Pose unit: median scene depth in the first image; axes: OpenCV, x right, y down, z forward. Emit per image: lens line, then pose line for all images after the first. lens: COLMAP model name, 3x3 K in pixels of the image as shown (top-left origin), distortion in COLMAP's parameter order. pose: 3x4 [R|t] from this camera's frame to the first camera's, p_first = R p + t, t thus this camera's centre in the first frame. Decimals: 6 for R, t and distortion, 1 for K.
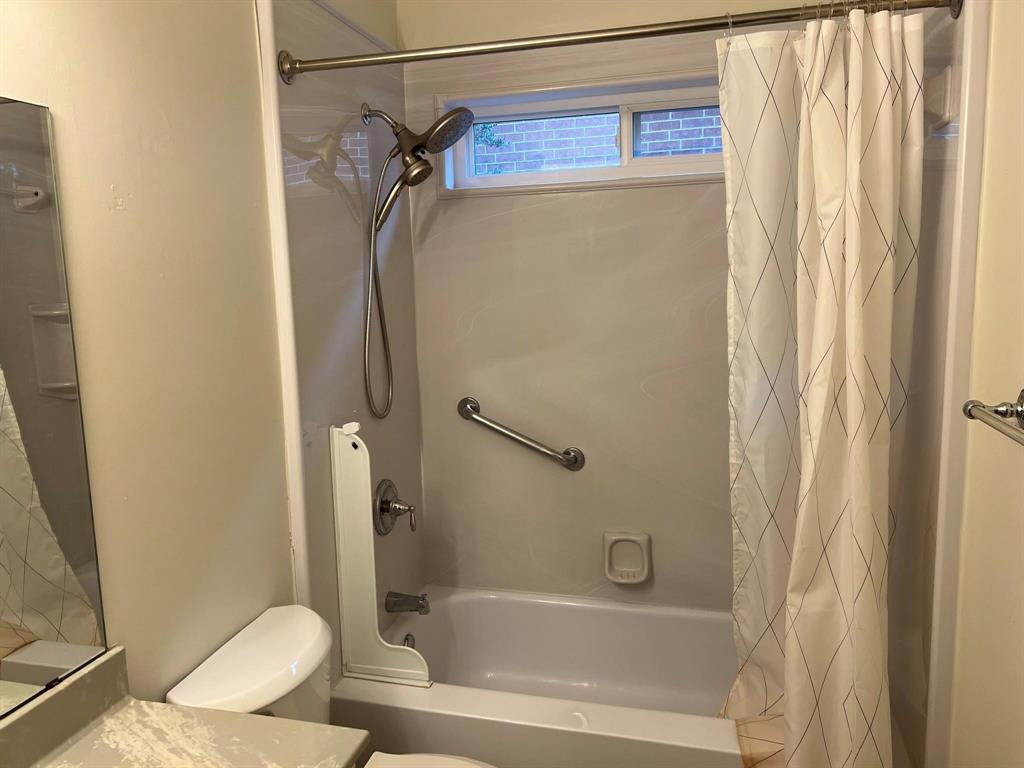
lens RADIAL K [[768.9, 0, 512.0], [0, 768.9, 384.0], [0, 0, 1]] dist [0.012716, 0.000273]
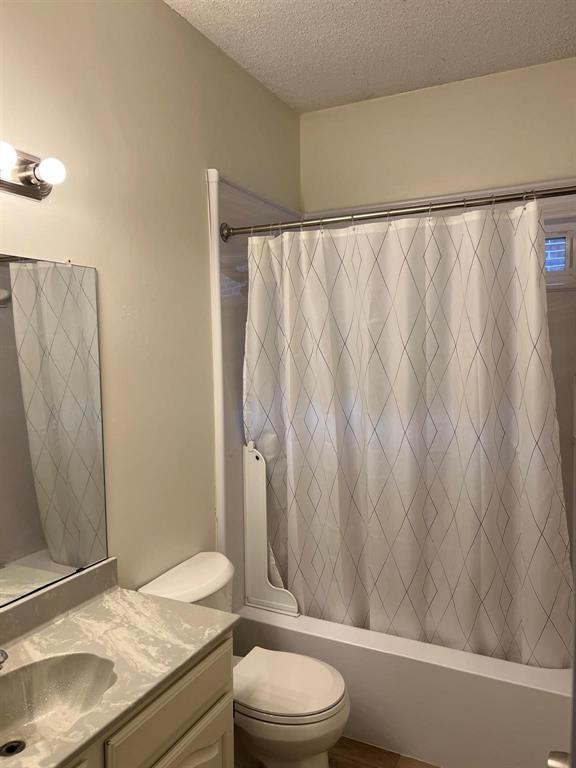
lens RADIAL K [[589.5, 0, 288.0], [0, 589.5, 384.0], [0, 0, 1]] dist [0.055245, -0.048226]
pose [[0.974693, 0.010132, -0.223317, 0.197012], [-0.029275, 0.996155, -0.082578, 0.038964], [0.221622, 0.087025, 0.971242, -0.300231]]
